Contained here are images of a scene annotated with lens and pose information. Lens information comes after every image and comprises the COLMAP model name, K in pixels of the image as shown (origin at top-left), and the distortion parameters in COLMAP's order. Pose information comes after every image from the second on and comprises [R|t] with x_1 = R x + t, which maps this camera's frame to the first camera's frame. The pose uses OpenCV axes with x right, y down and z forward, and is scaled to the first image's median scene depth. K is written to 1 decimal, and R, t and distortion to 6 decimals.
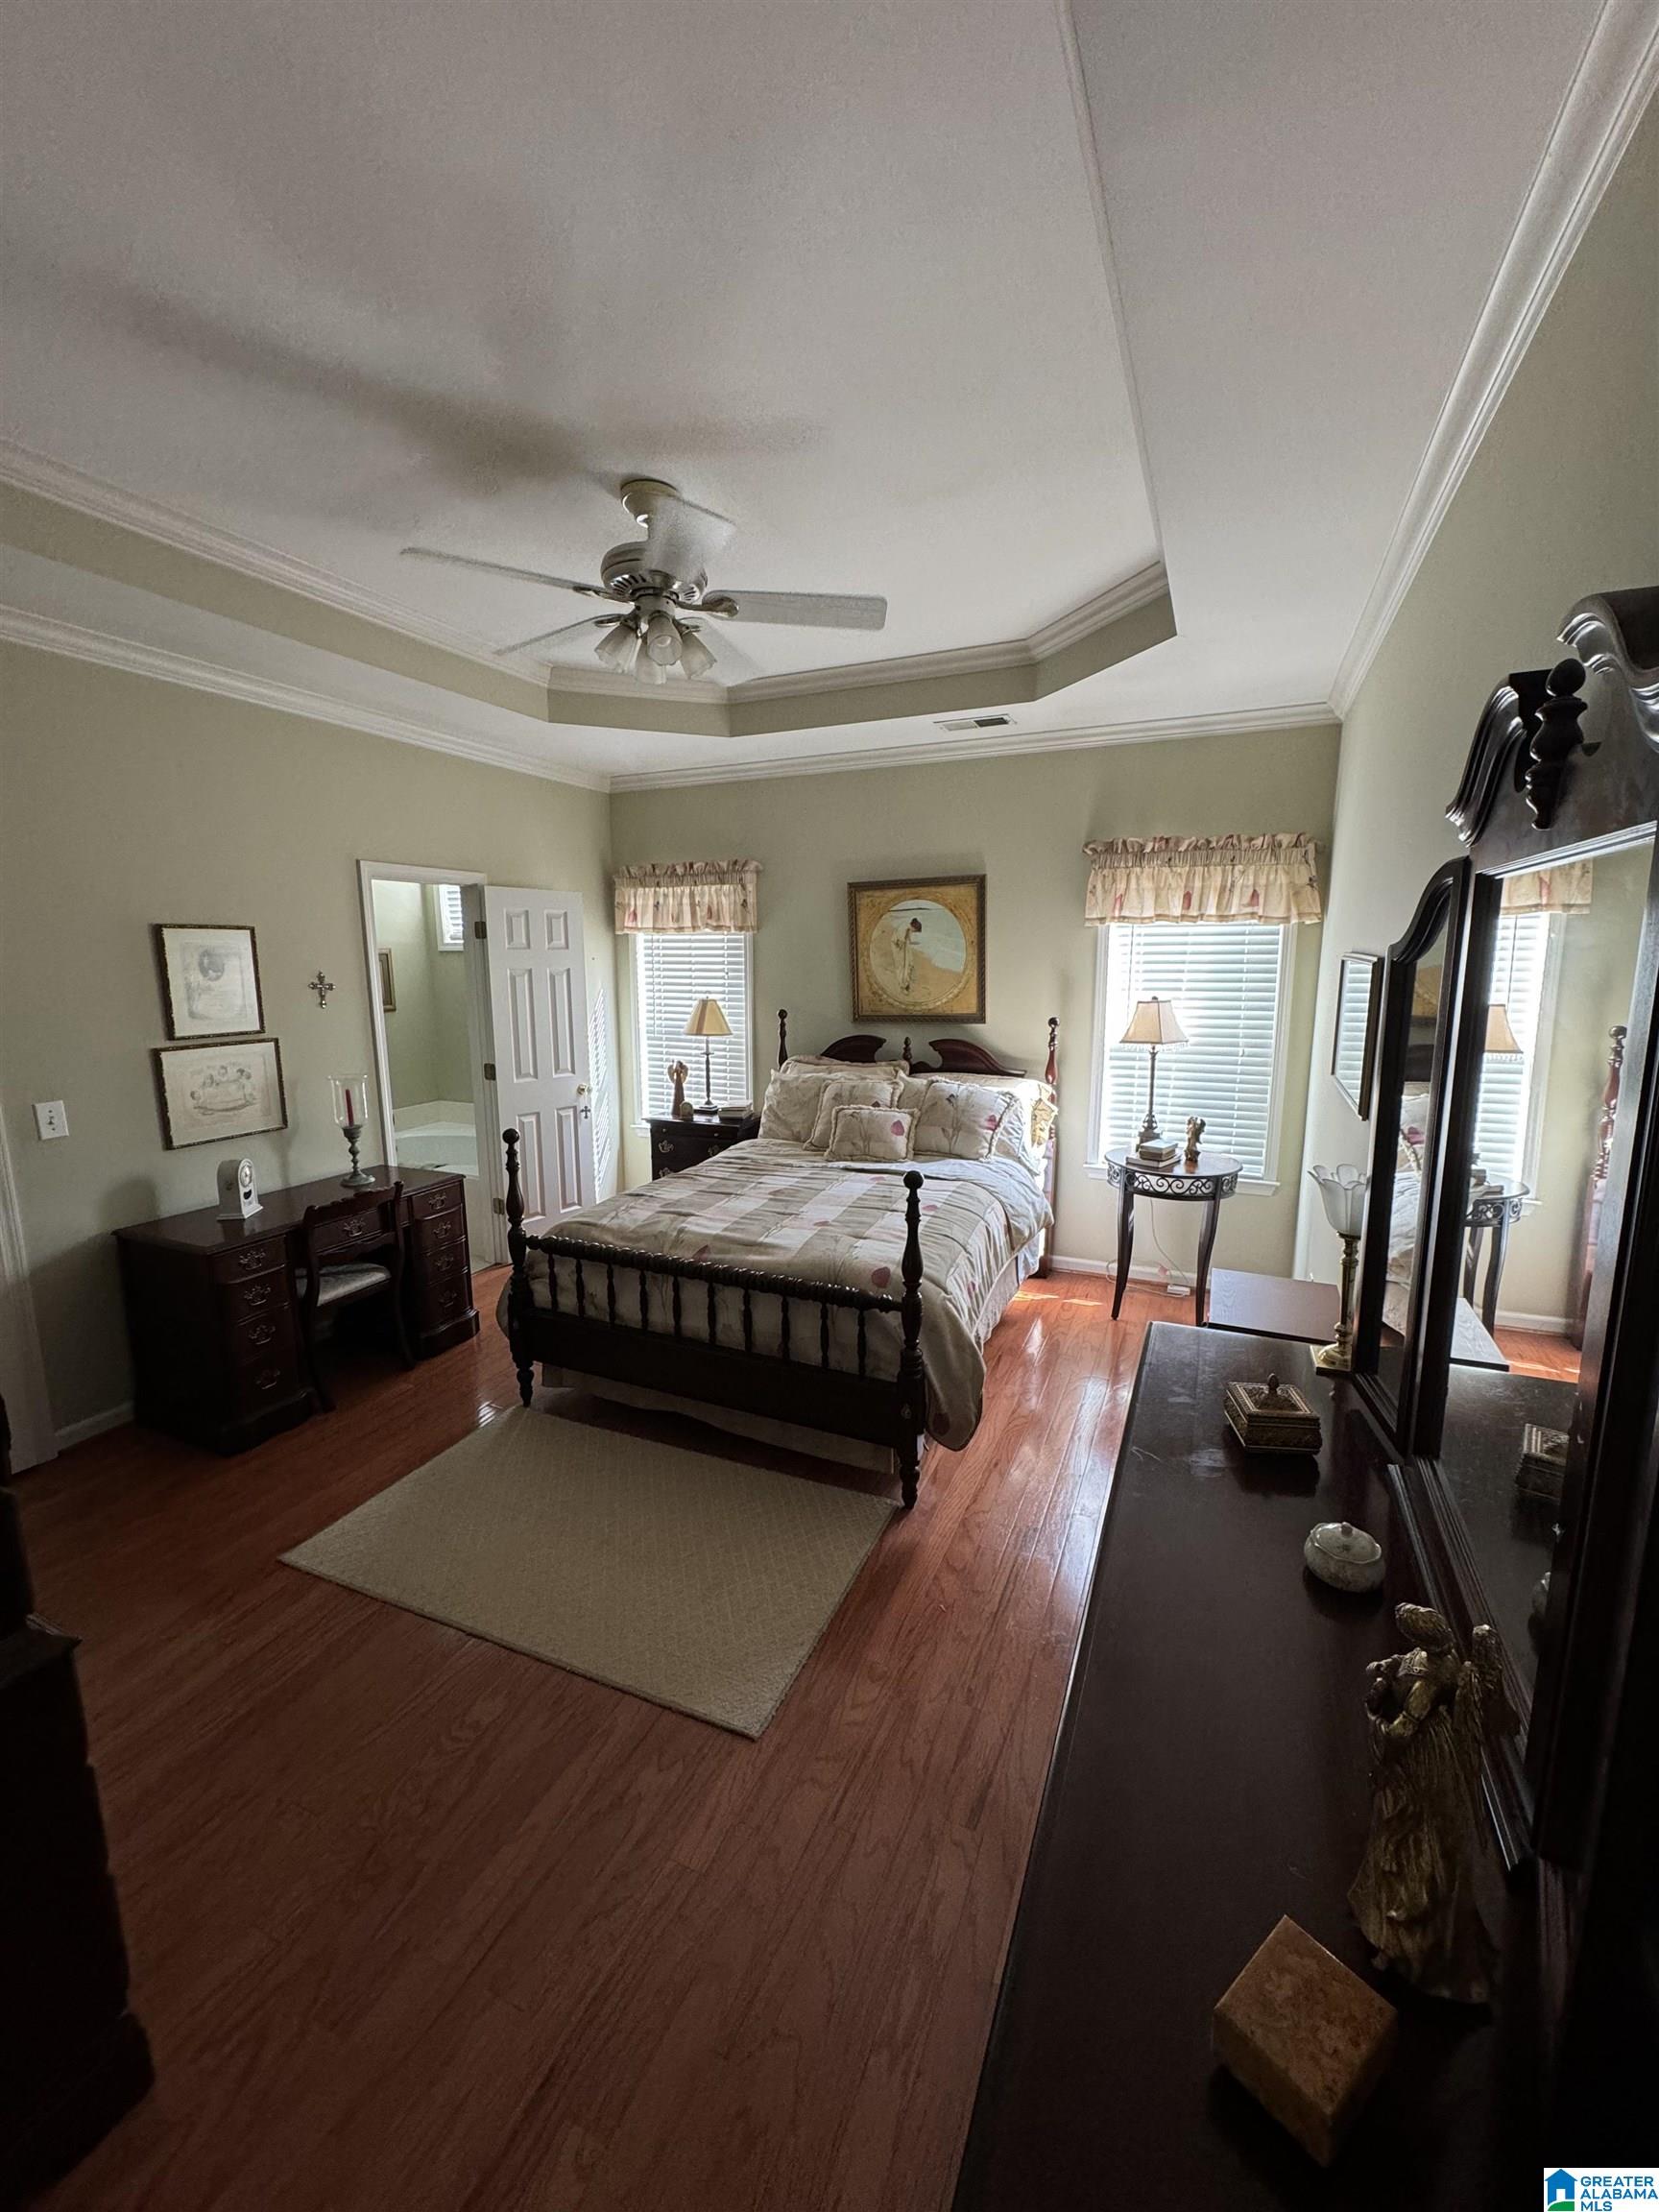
lens RADIAL K [[882.9, 0, 830.8], [0, 882.9, 1096.0], [0, 0, 1]] dist [-0.004250, 0.000474]
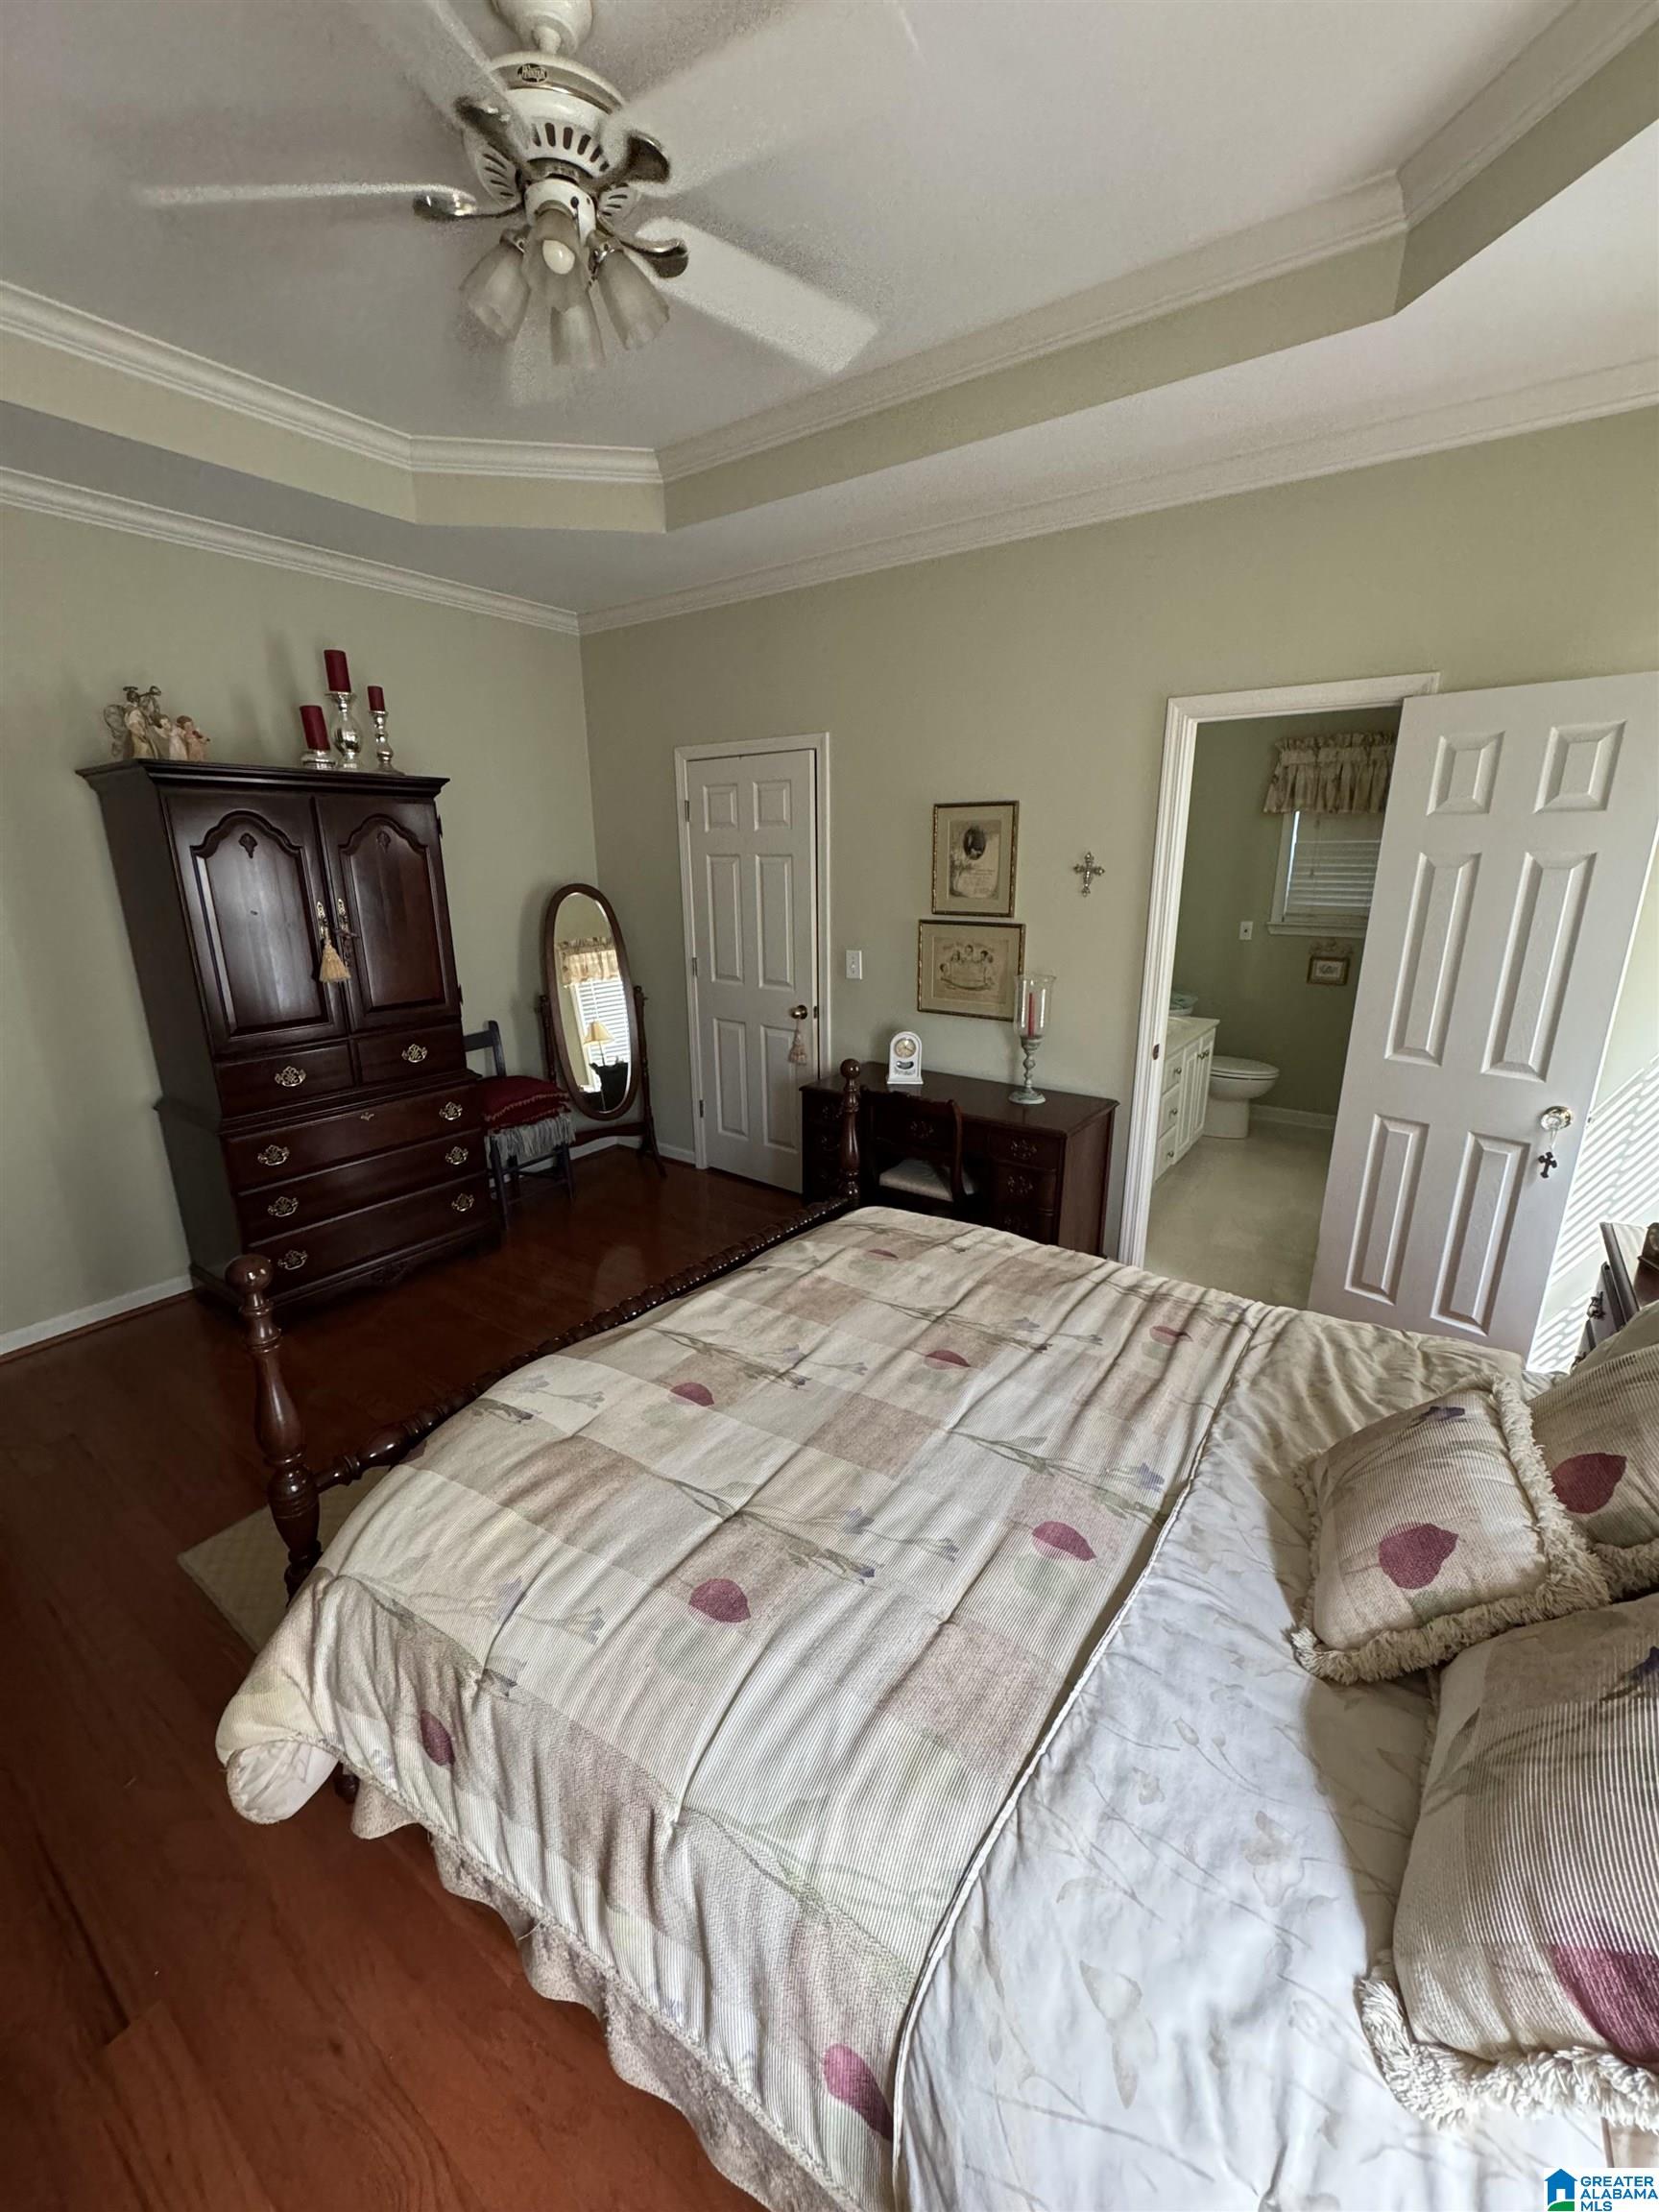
lens RADIAL K [[882.9, 0, 831.0], [0, 882.9, 1113.0], [0, 0, 1]] dist [-0.004250, 0.000474]
pose [[-0.217181, 0.282091, -0.934482, 0.358731], [-0.147765, 0.936799, 0.317132, -0.151461], [0.964882, 0.206959, -0.161772, 1.040302]]
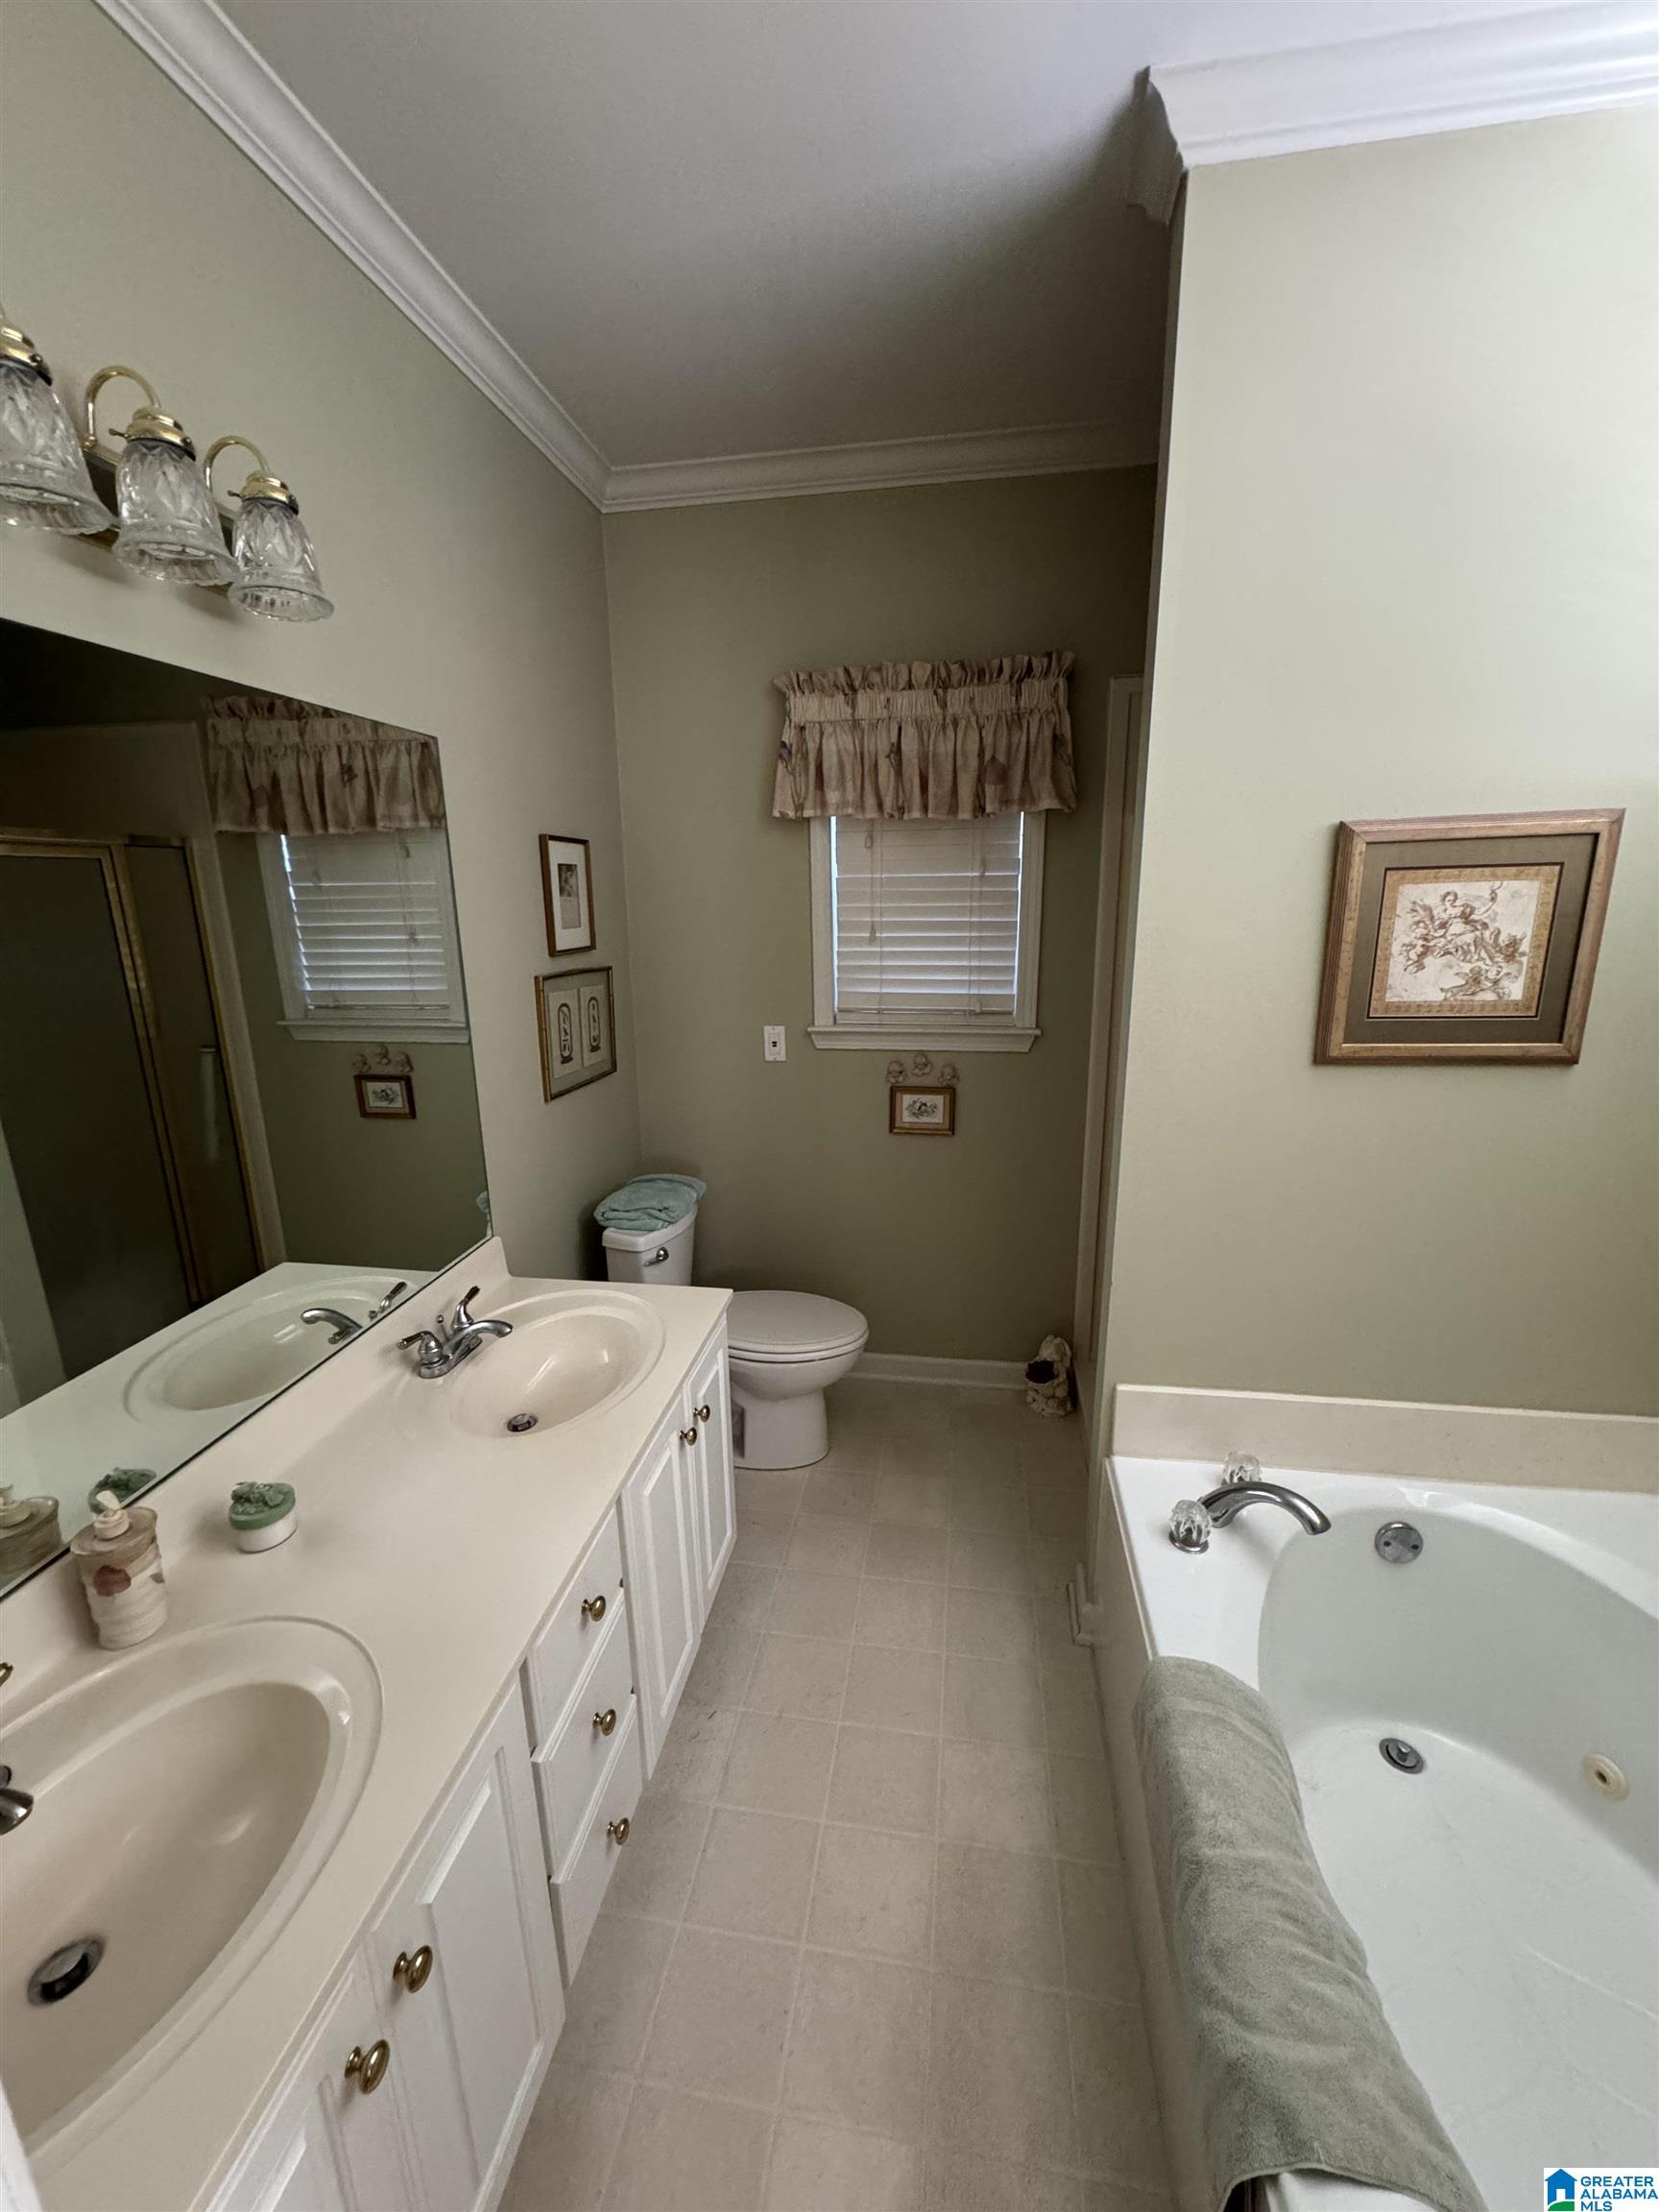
lens RADIAL K [[882.9, 0, 831.8], [0, 882.9, 1104.0], [0, 0, 1]] dist [-0.004250, 0.000474]
pose [[0.244856, 0.228466, -0.942257, -0.137829], [-0.144911, 0.969548, 0.197426, -0.167771], [0.958669, 0.088203, 0.270507, 1.162291]]
